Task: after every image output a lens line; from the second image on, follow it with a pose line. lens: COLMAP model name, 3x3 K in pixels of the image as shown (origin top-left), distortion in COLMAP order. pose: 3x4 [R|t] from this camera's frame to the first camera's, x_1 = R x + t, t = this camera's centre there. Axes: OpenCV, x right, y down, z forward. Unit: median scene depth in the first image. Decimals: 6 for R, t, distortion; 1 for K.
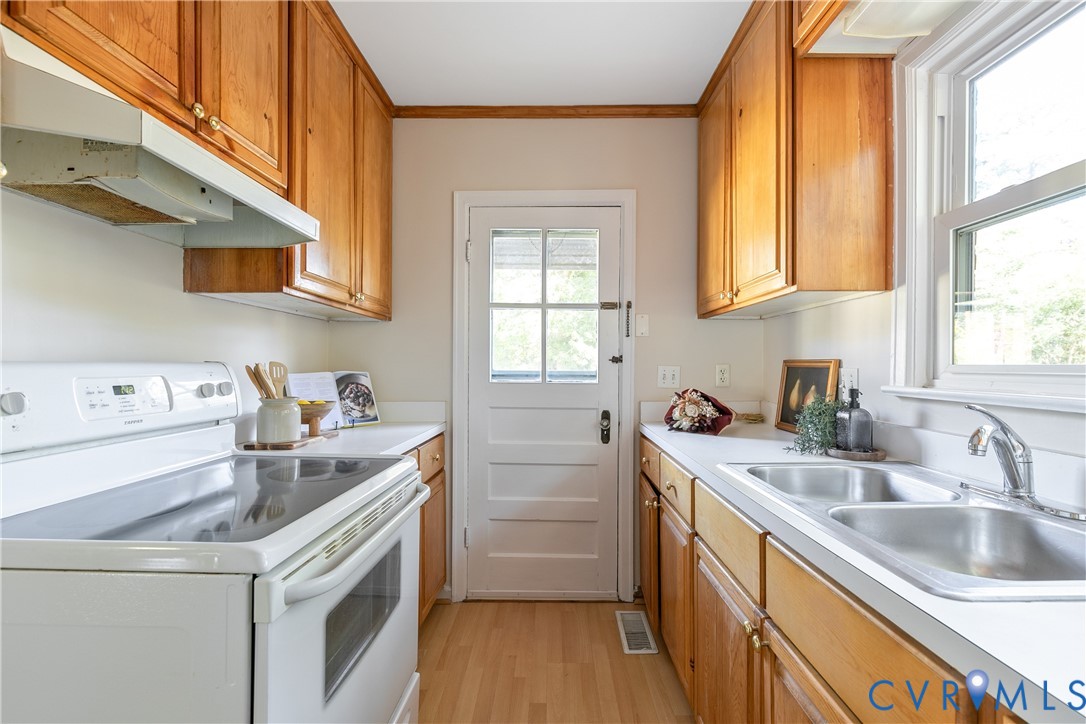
lens RADIAL K [[494.9, 0, 545.9], [0, 494.9, 365.6], [0, 0, 1]] dist [-0.000018, -0.000480]
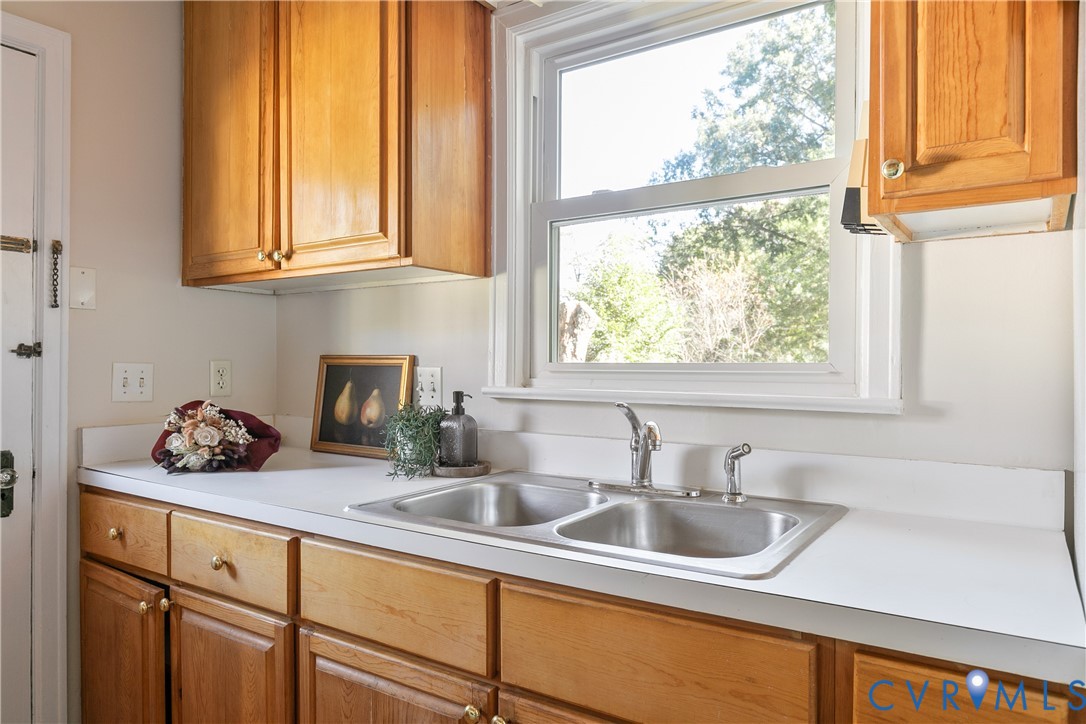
lens RADIAL K [[729.4, 0, 542.5], [0, 729.4, 363.9], [0, 0, 1]] dist [-0.000101, 0.001874]
pose [[0.542663, 0.000924, 0.839950, -0.313043], [-0.002130, 0.999998, 0.000276, 0.000359], [-0.839948, -0.001939, 0.542664, 0.212093]]
